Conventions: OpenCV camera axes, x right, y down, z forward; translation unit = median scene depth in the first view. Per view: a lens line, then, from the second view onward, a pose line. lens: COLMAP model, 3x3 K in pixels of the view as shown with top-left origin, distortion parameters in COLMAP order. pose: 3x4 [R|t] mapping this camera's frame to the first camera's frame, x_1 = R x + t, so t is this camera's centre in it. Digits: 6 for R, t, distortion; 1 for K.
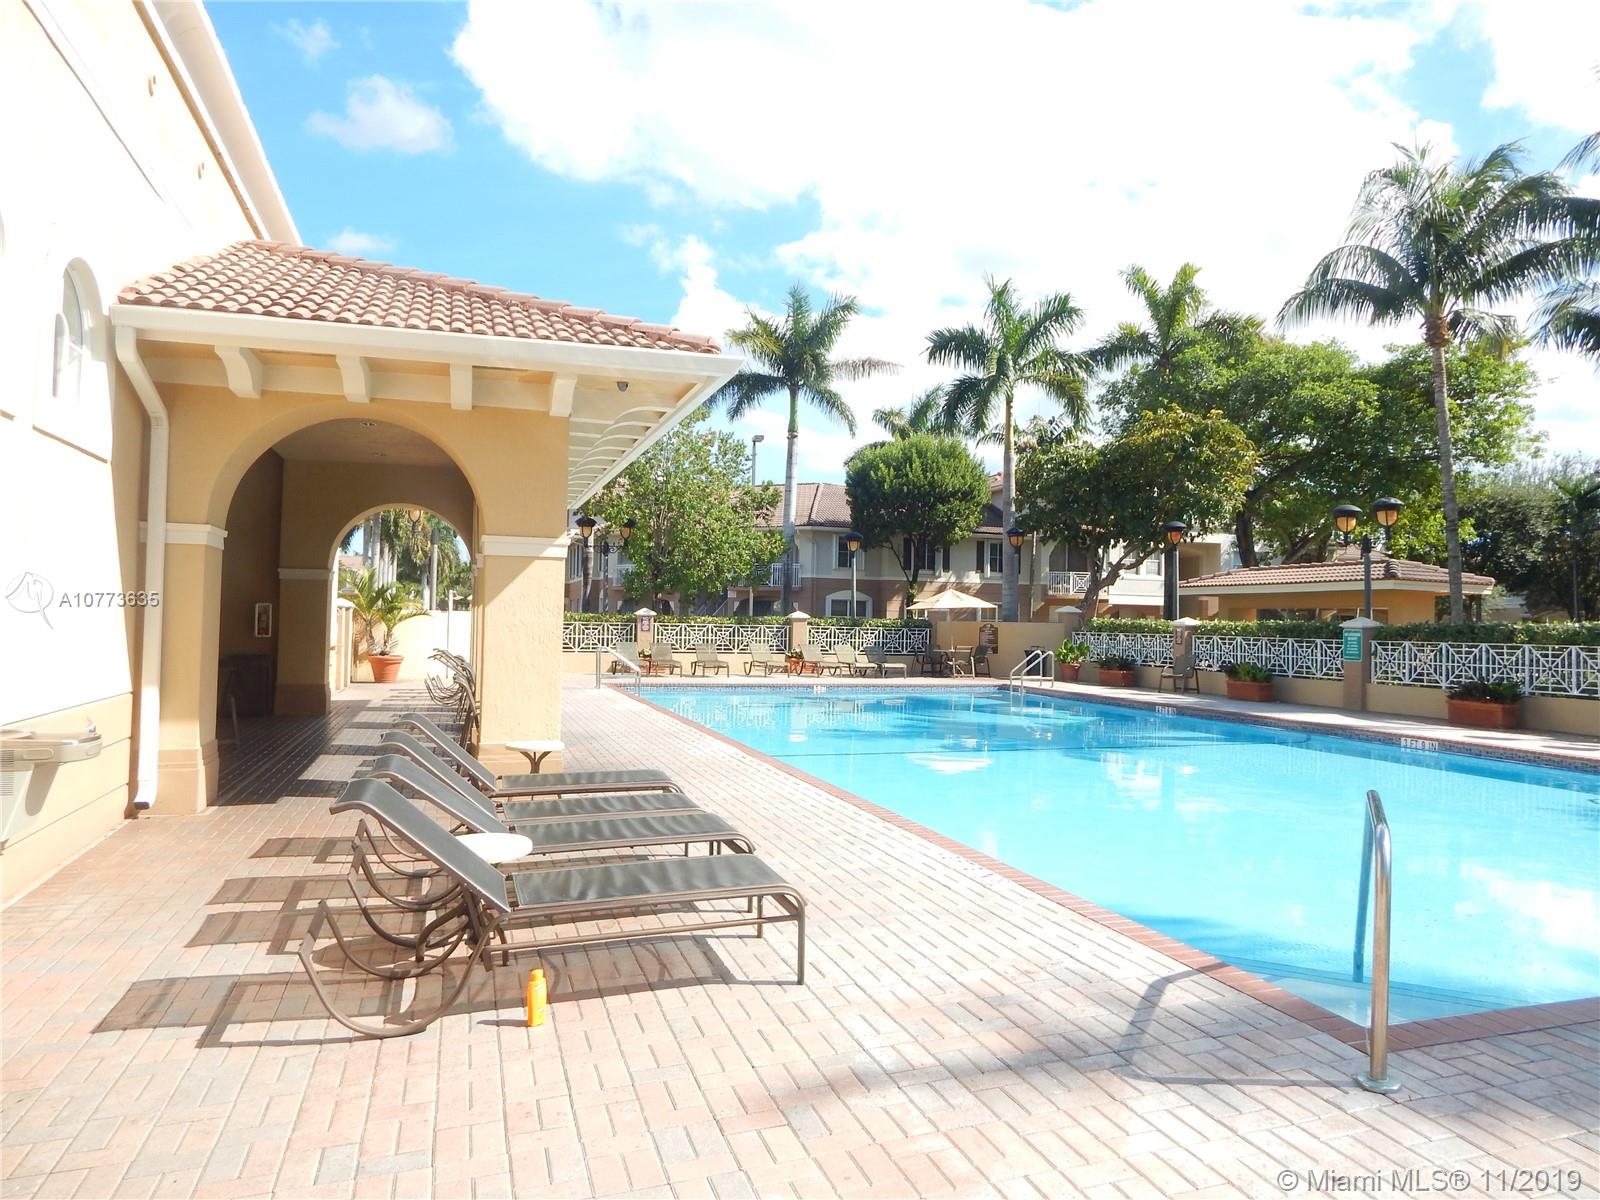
lens RADIAL K [[1028.8, 0, 801.4], [0, 1028.8, 600.9], [0, 0, 1]] dist [-0.008996, -0.003326]
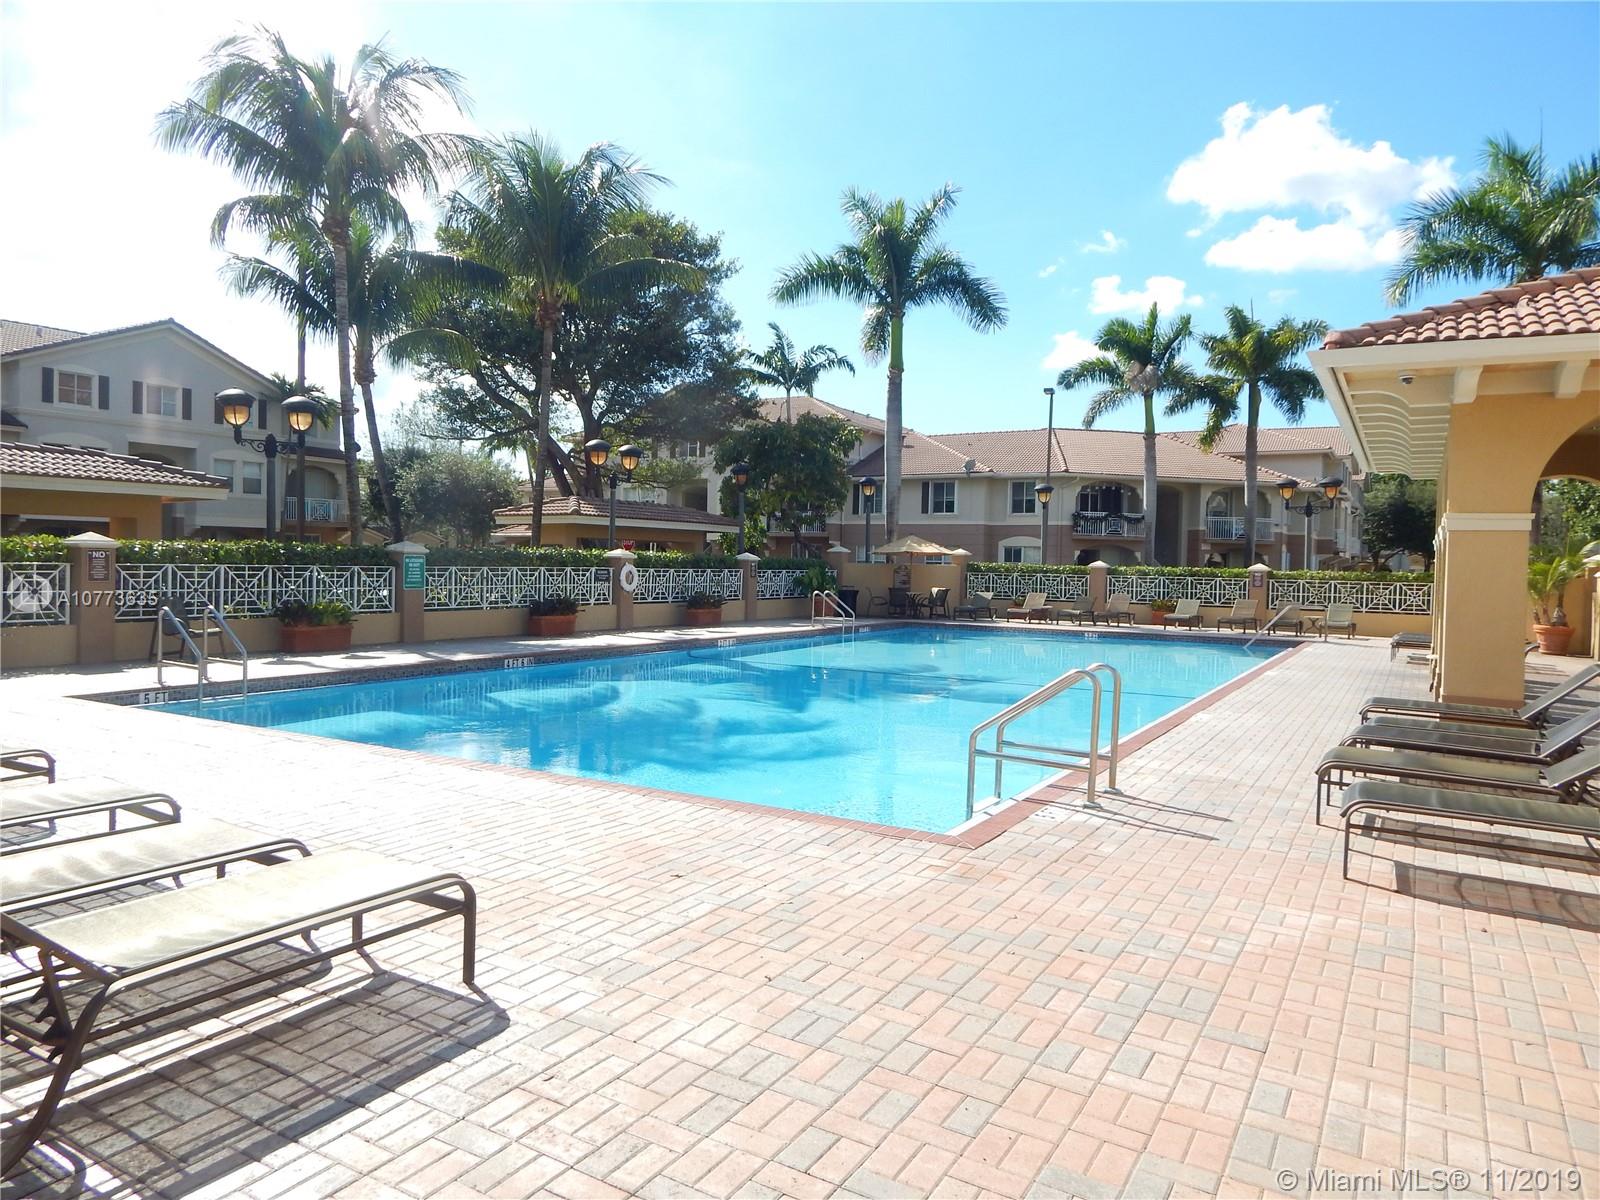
lens RADIAL K [[1028.8, 0, 801.0], [0, 1028.8, 600.8], [0, 0, 1]] dist [-0.008996, -0.003326]
pose [[-0.645684, -0.054695, 0.761644, -0.354399], [-0.044817, 0.998426, 0.033705, 0.020372], [-0.762289, -0.012372, -0.647119, 1.221333]]
